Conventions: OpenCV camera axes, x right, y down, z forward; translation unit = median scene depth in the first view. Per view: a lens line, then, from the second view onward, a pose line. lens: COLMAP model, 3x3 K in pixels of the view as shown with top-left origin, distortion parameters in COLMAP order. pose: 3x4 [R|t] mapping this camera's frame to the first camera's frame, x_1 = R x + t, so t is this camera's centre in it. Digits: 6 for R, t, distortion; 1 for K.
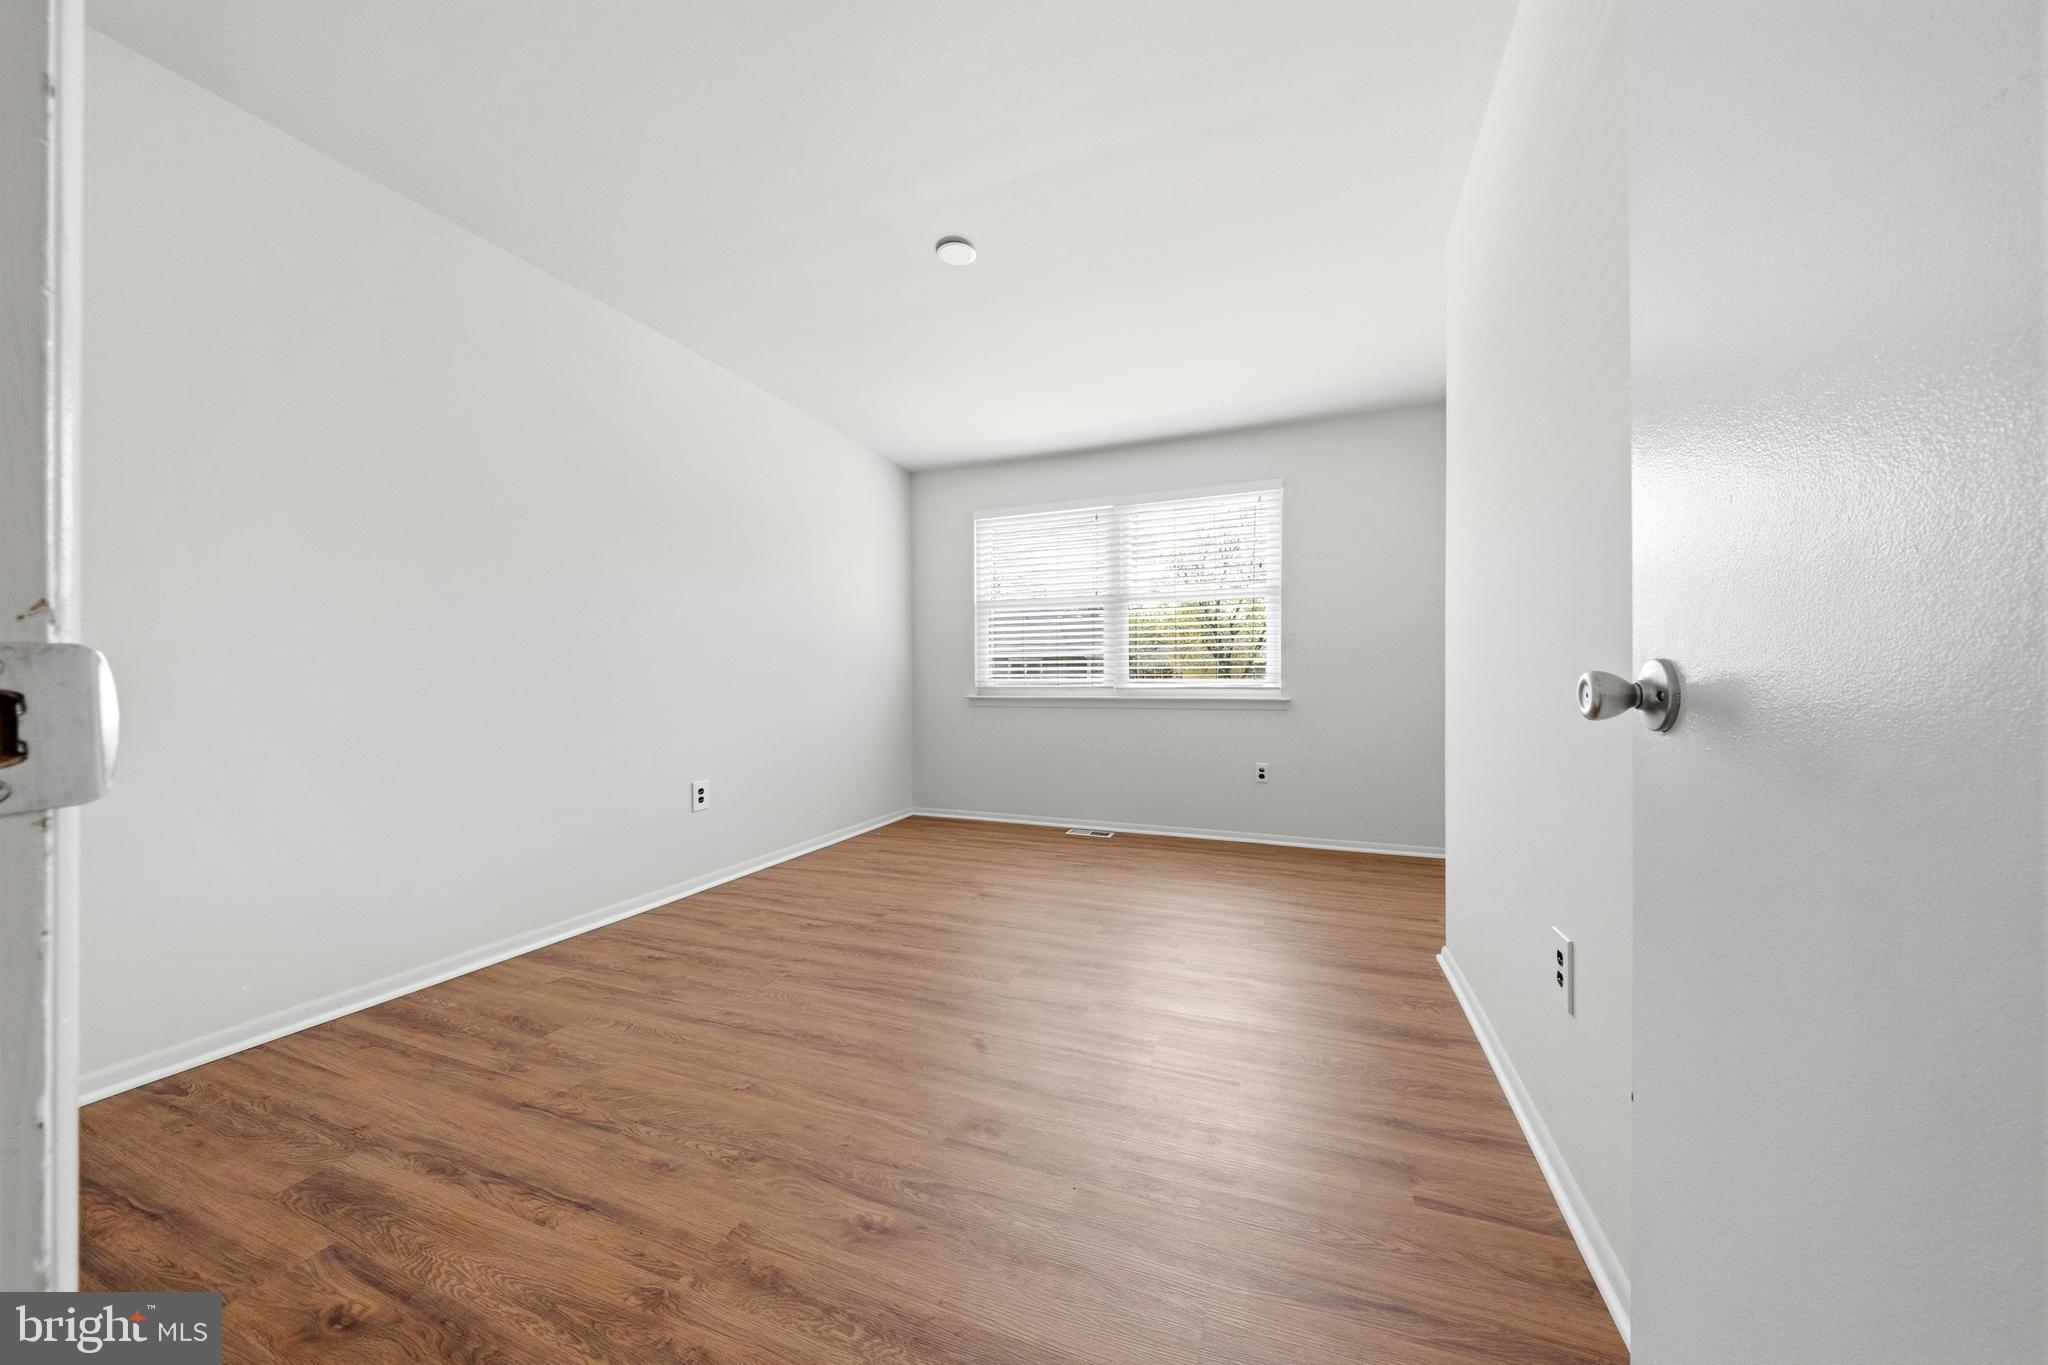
lens RADIAL K [[711.2, 0, 1032.9], [0, 711.2, 679.6], [0, 0, 1]] dist [0.014124, -0.006224]
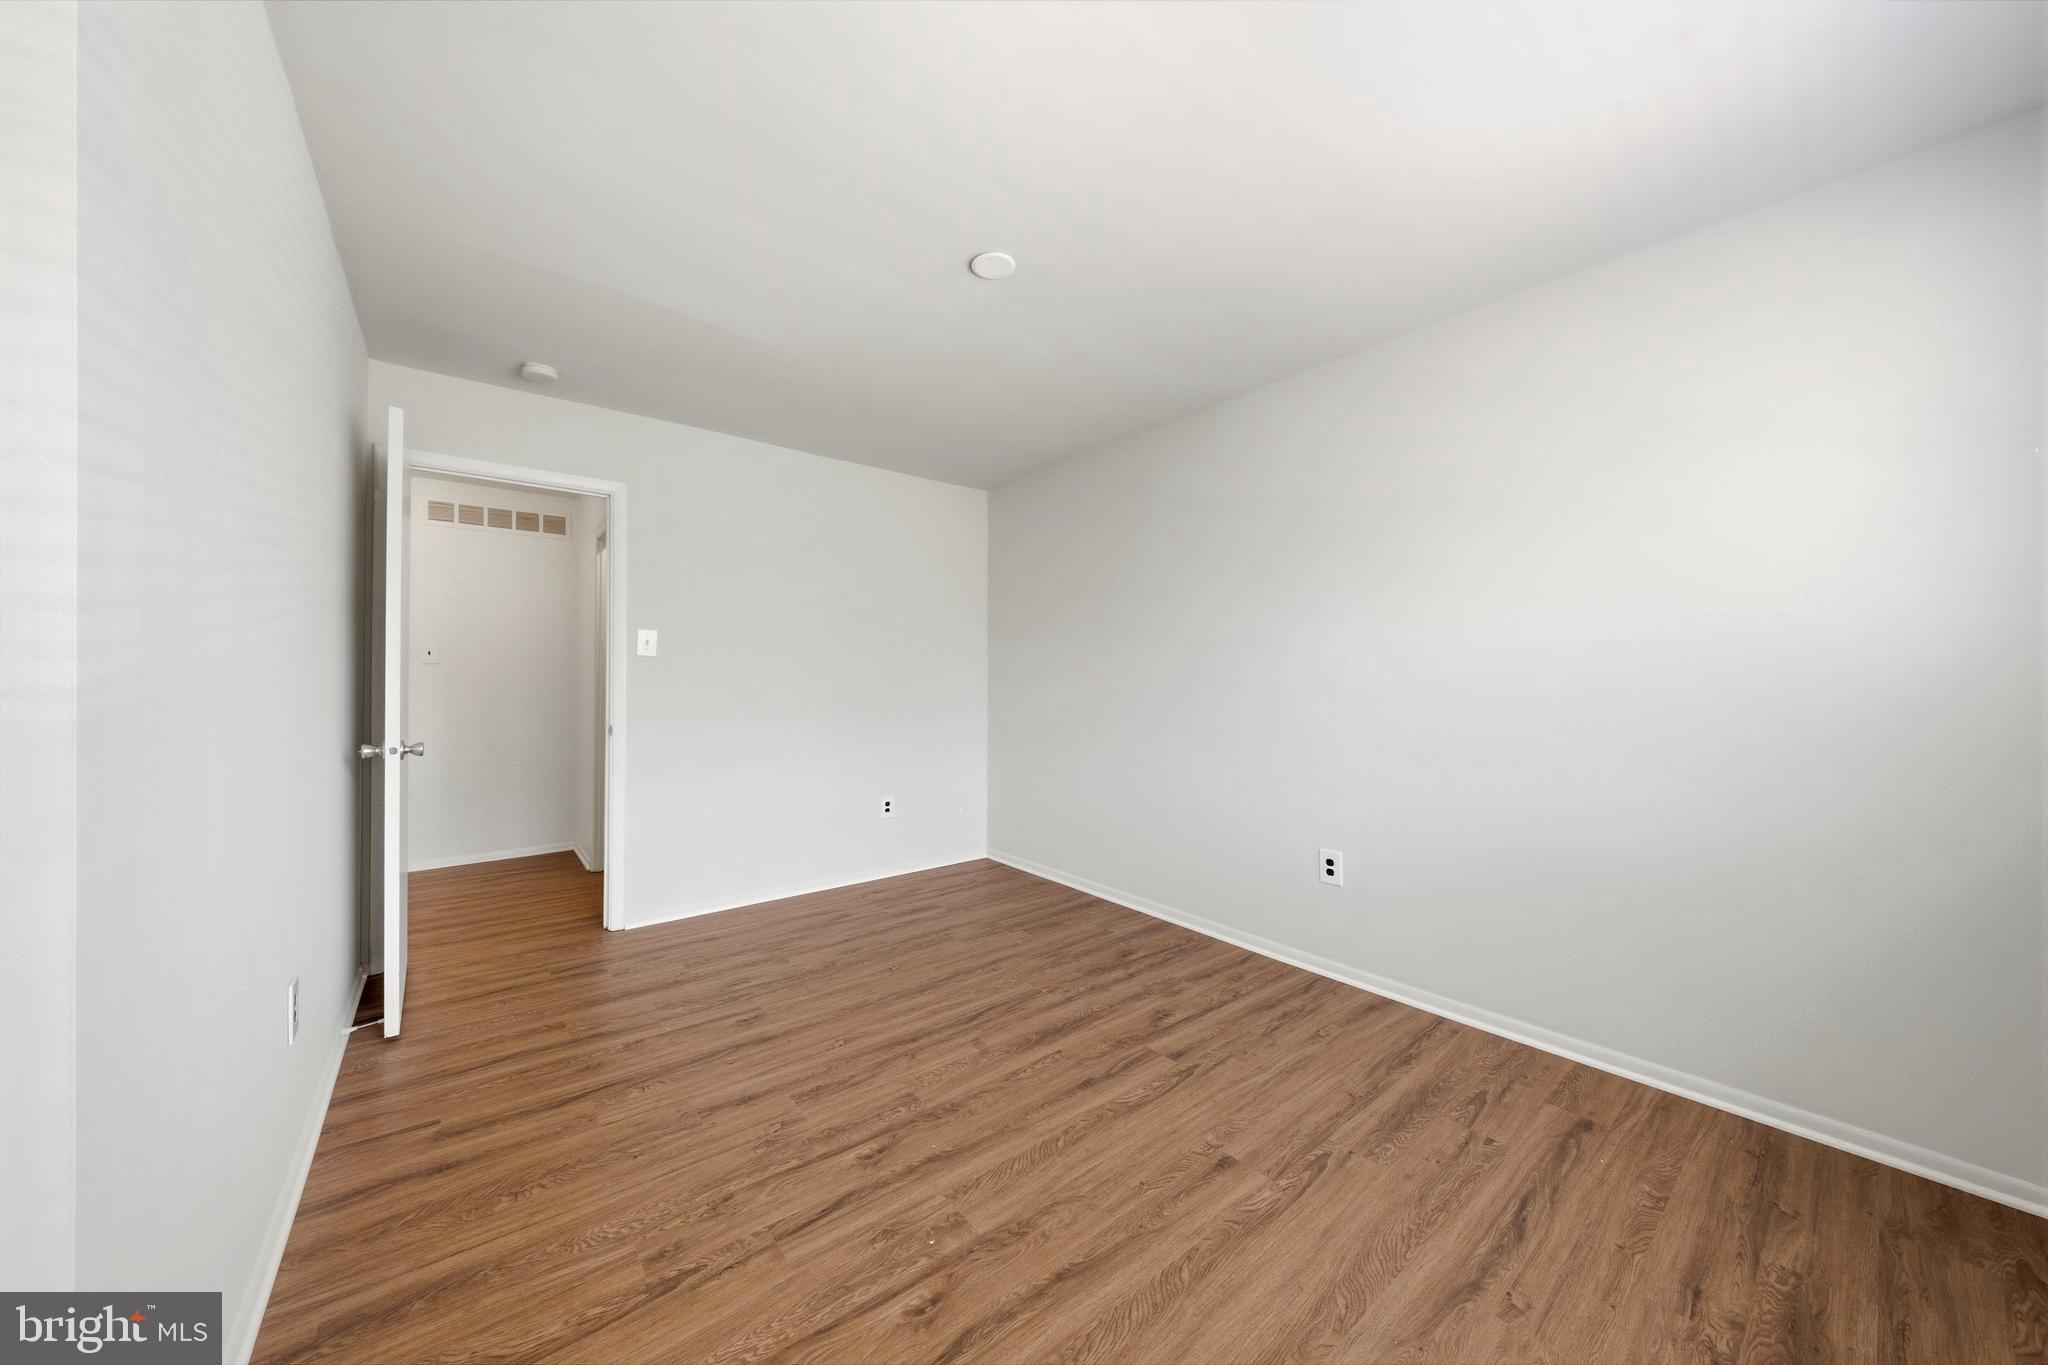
lens RADIAL K [[711.2, 0, 1027.3], [0, 711.2, 687.6], [0, 0, 1]] dist [0.014124, -0.006224]
pose [[-0.507677, 0.014115, -0.861432, 0.727795], [-0.000023, 0.999866, 0.016397, -0.111213], [0.861548, 0.008344, -0.507608, 1.724819]]
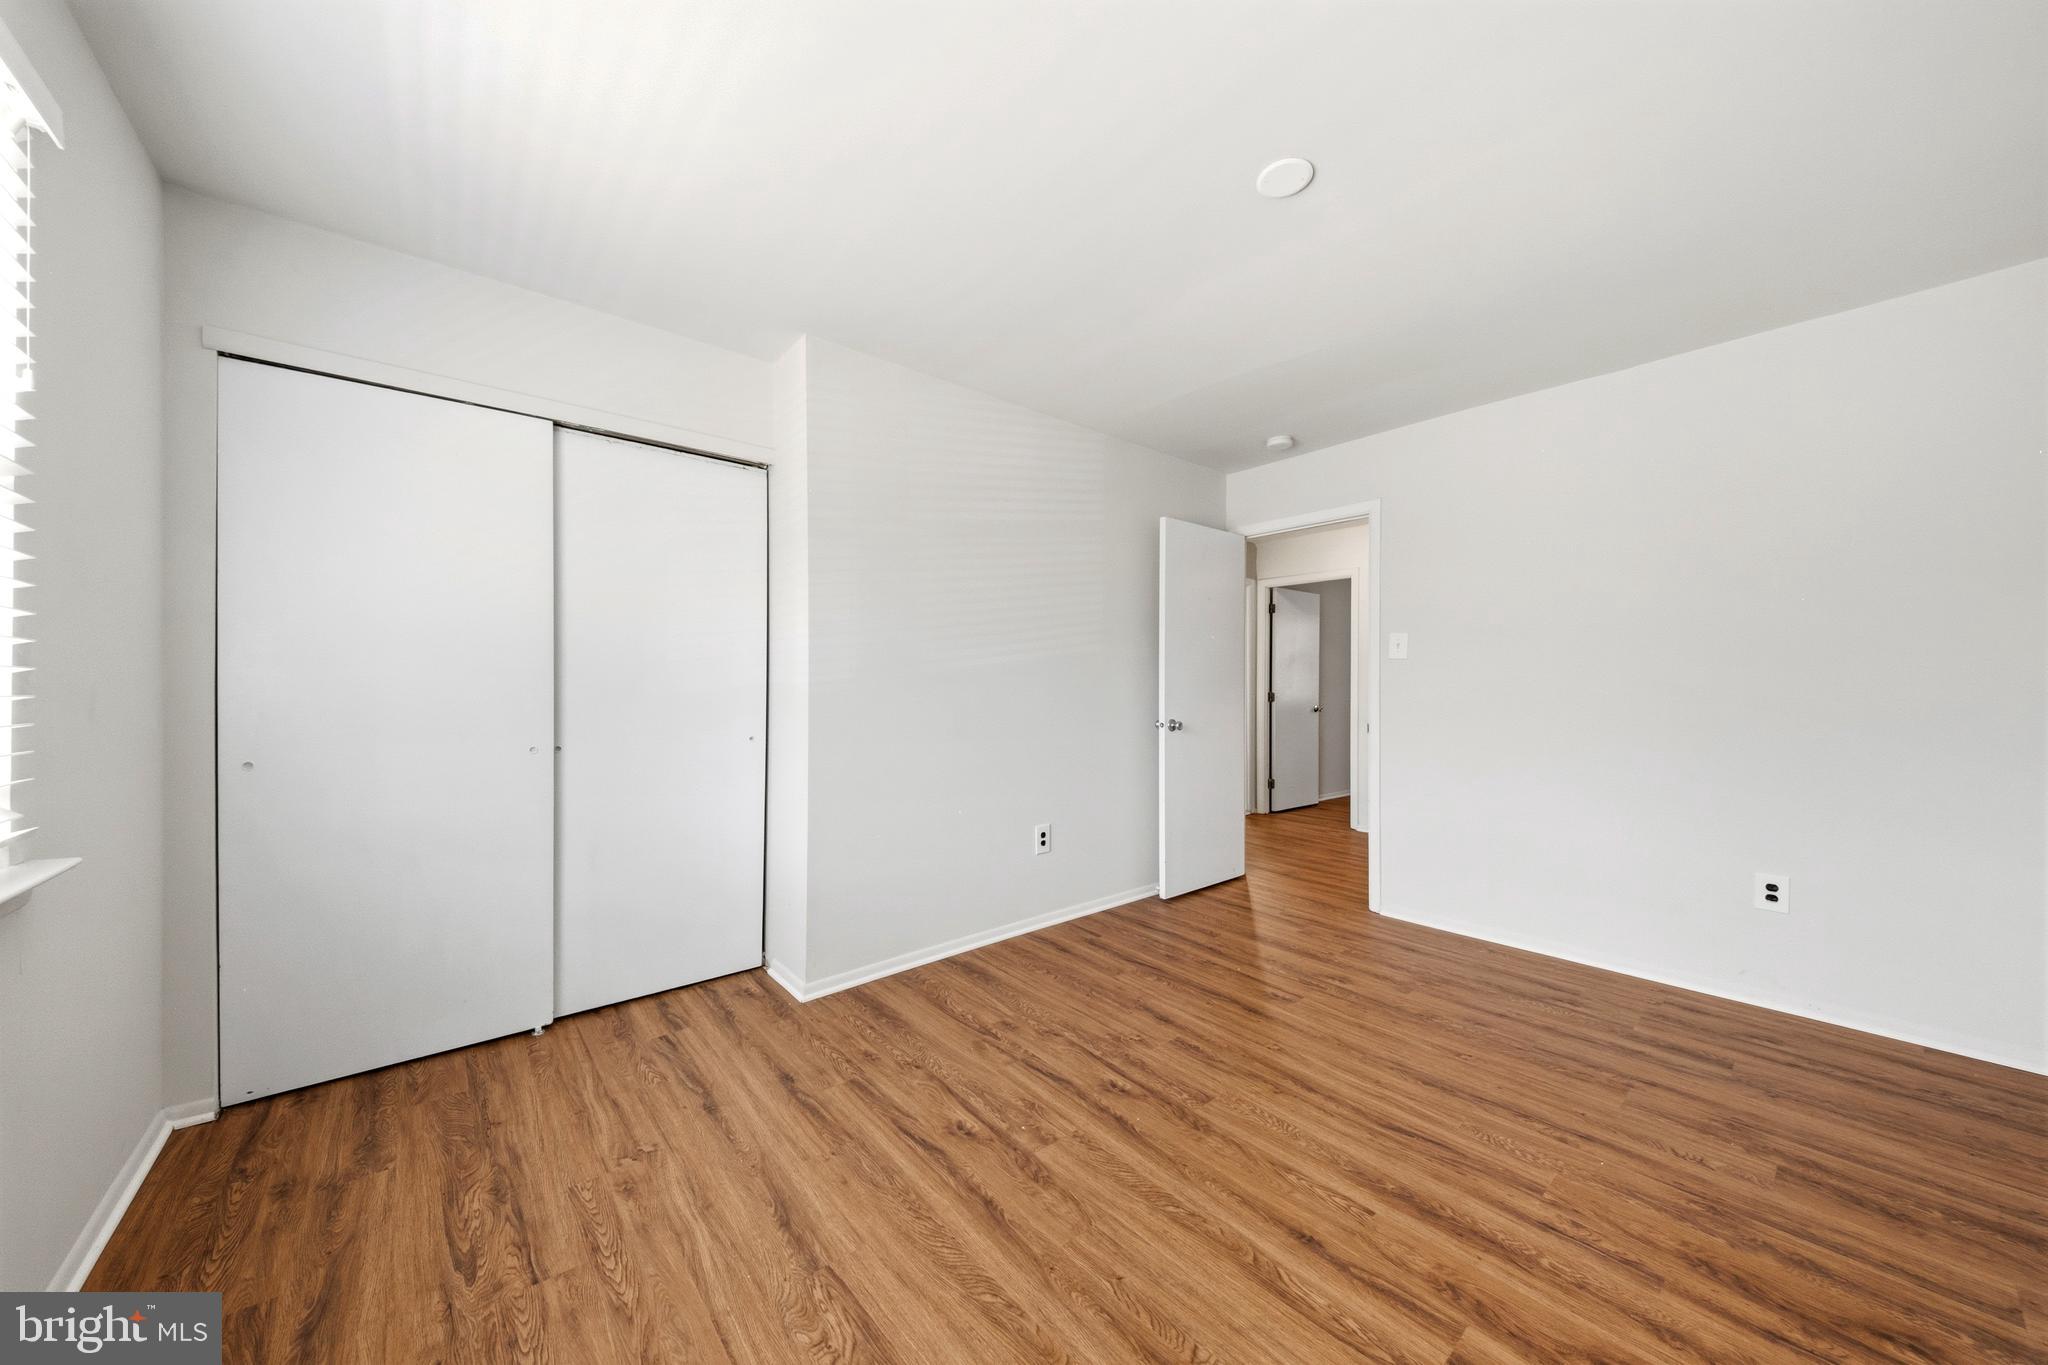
lens RADIAL K [[711.2, 0, 1012.9], [0, 711.2, 673.3], [0, 0, 1]] dist [0.014124, -0.006224]
pose [[-0.870564, 0.001988, 0.492050, -0.264143], [-0.002934, 0.999953, -0.009231, -0.103114], [-0.492046, -0.009480, -0.870518, 2.072358]]
